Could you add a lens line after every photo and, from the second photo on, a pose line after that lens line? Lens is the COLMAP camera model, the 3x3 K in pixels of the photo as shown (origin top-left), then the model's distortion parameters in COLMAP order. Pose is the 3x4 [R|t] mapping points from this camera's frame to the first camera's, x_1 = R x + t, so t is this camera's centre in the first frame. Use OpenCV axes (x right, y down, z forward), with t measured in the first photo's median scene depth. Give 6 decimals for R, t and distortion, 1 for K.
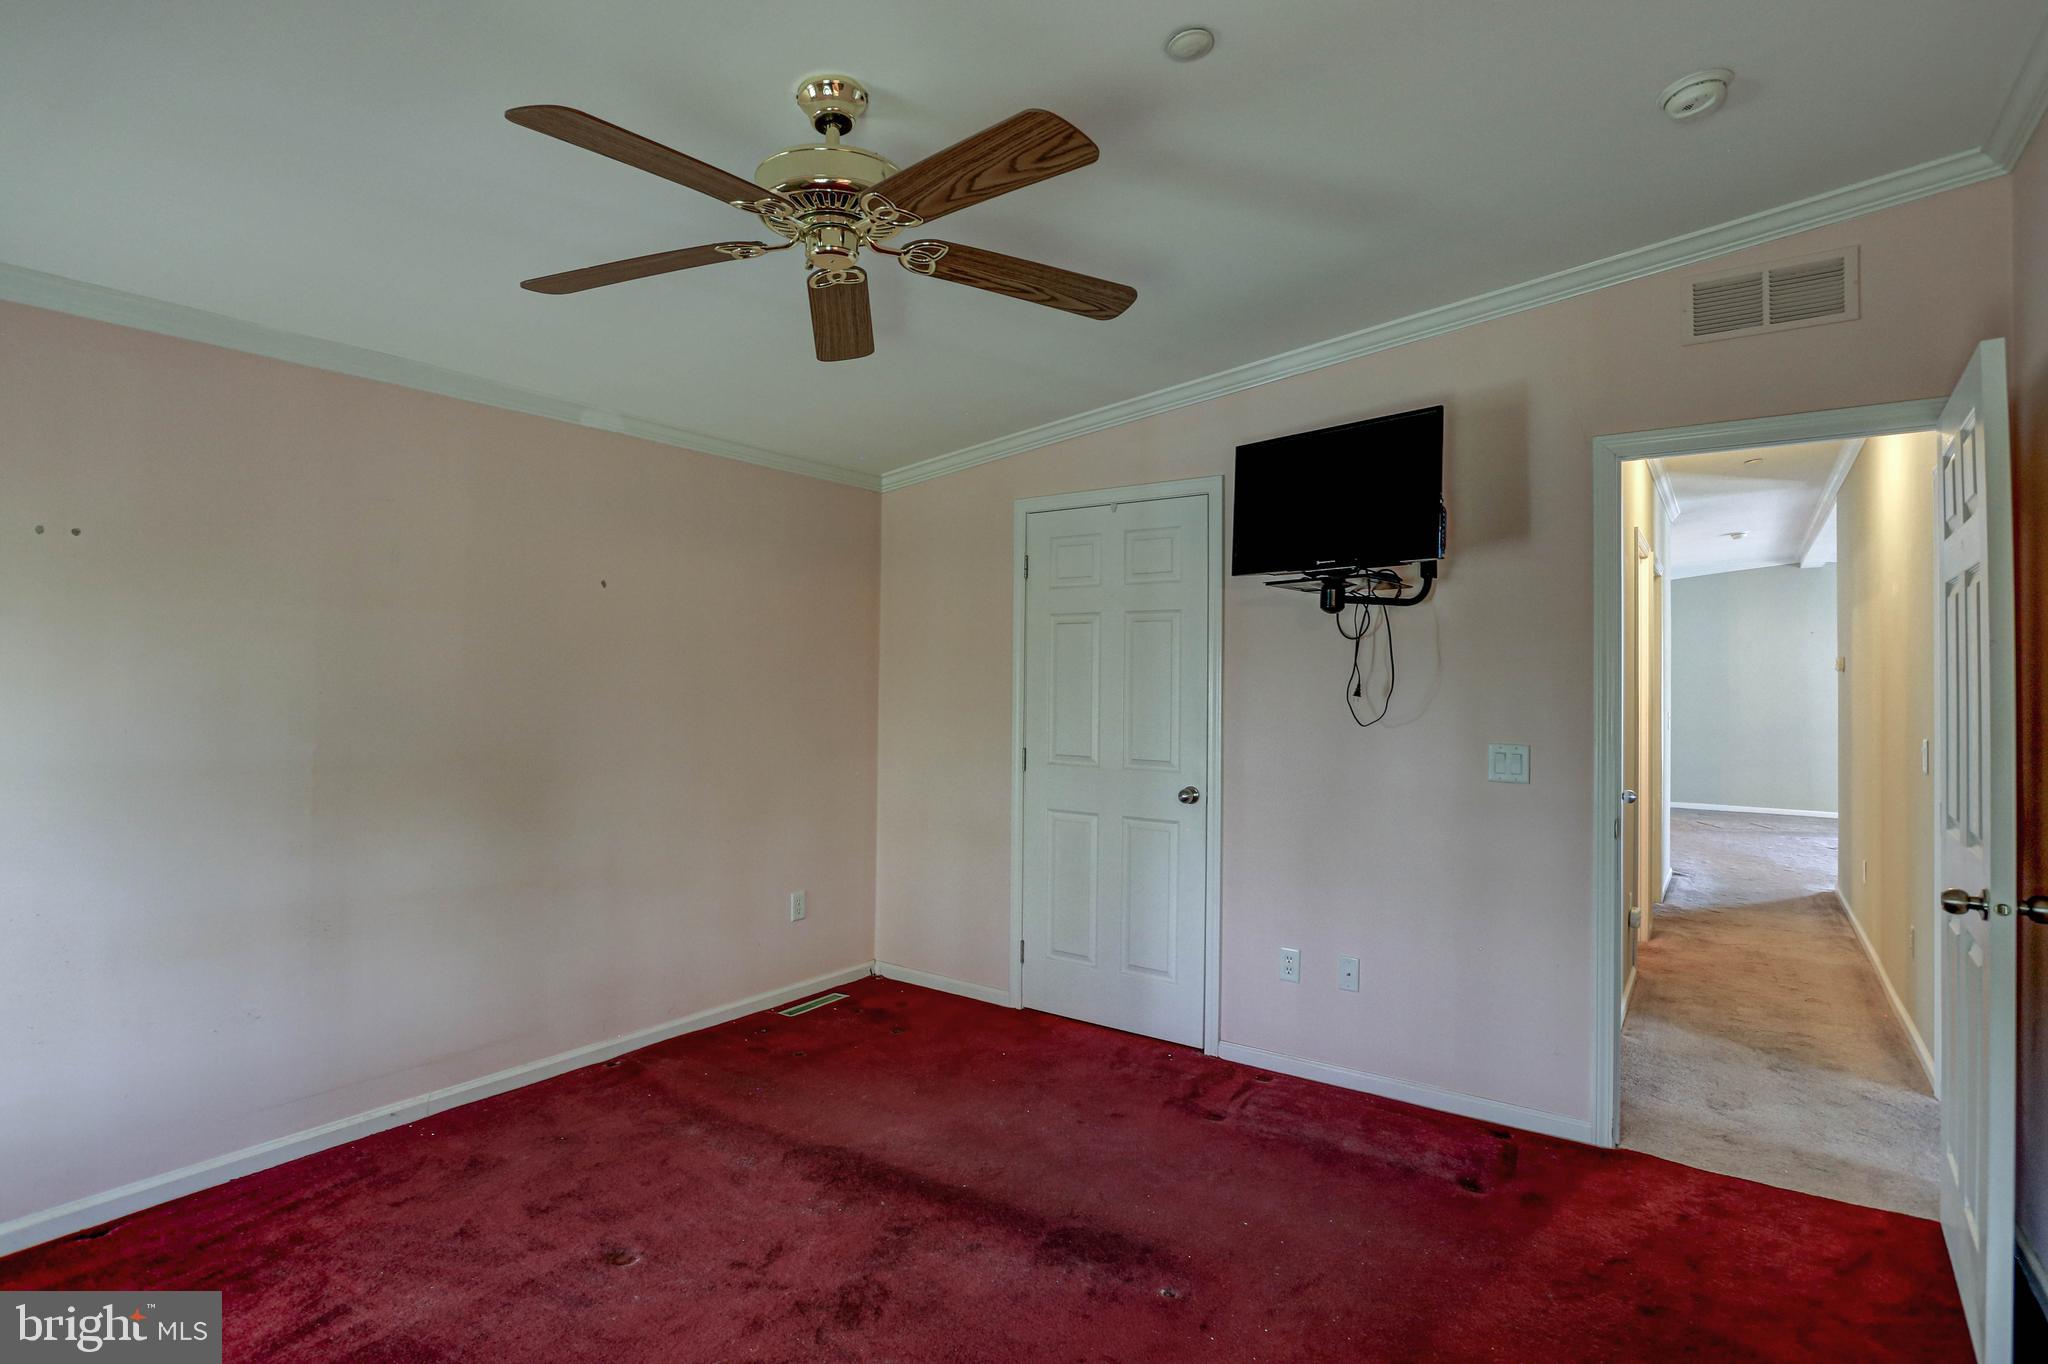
lens RADIAL K [[1018.6, 0, 1019.8], [0, 1018.6, 666.6], [0, 0, 1]] dist [-0.057335, 0.026653]
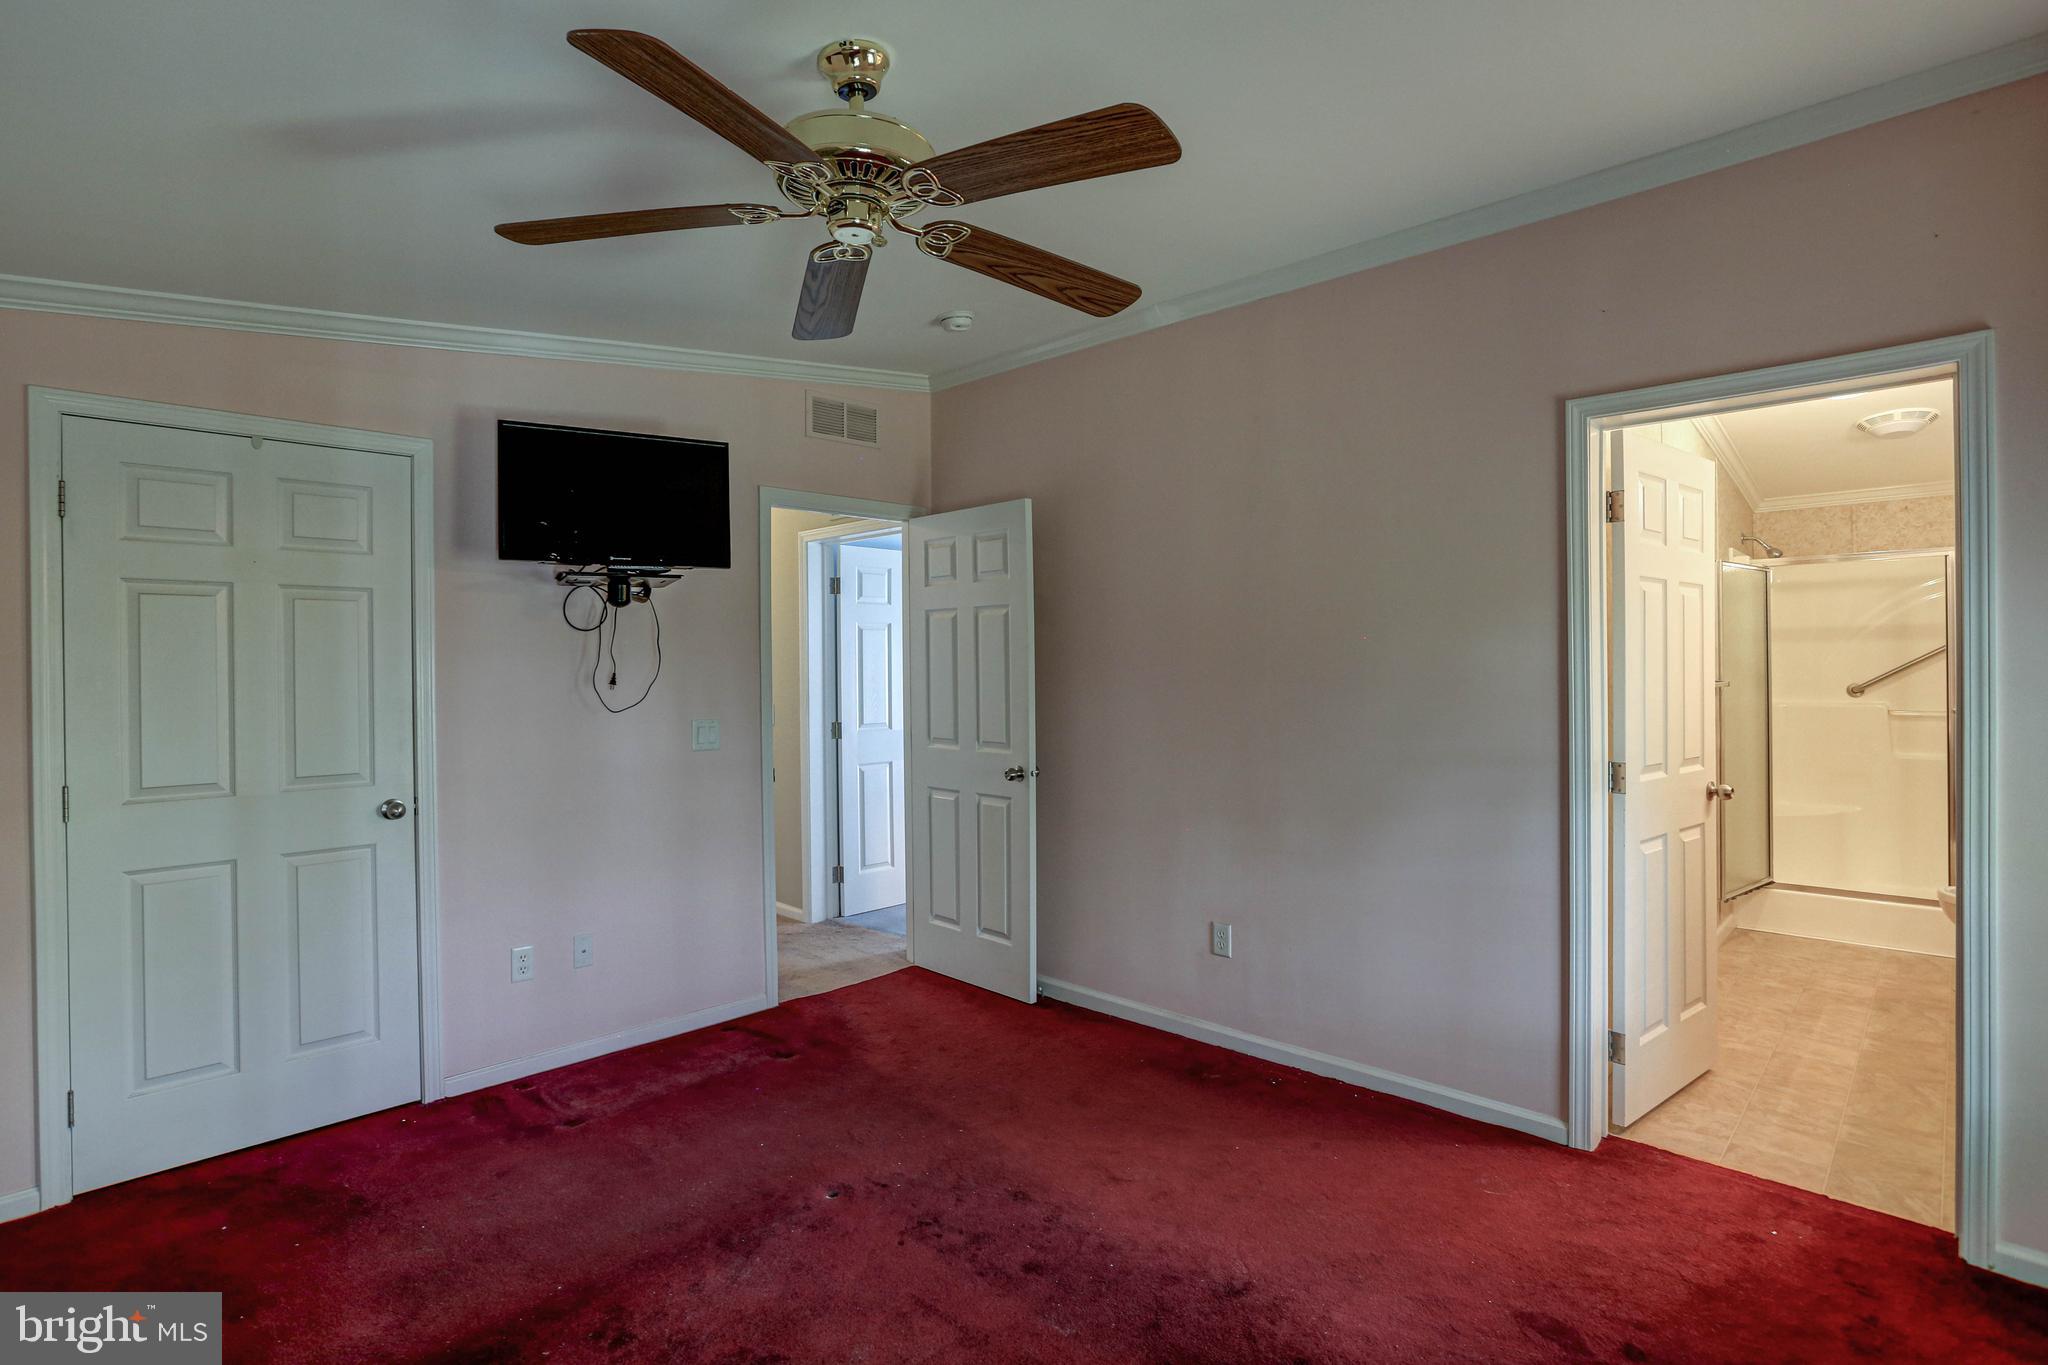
lens RADIAL K [[1018.6, 0, 1019.8], [0, 1018.6, 667.1], [0, 0, 1]] dist [-0.057335, 0.026653]
pose [[0.142393, -0.013250, 0.989722, -0.672357], [-0.003063, 0.999900, 0.013827, -0.006047], [-0.989806, -0.005000, 0.142338, 0.426161]]
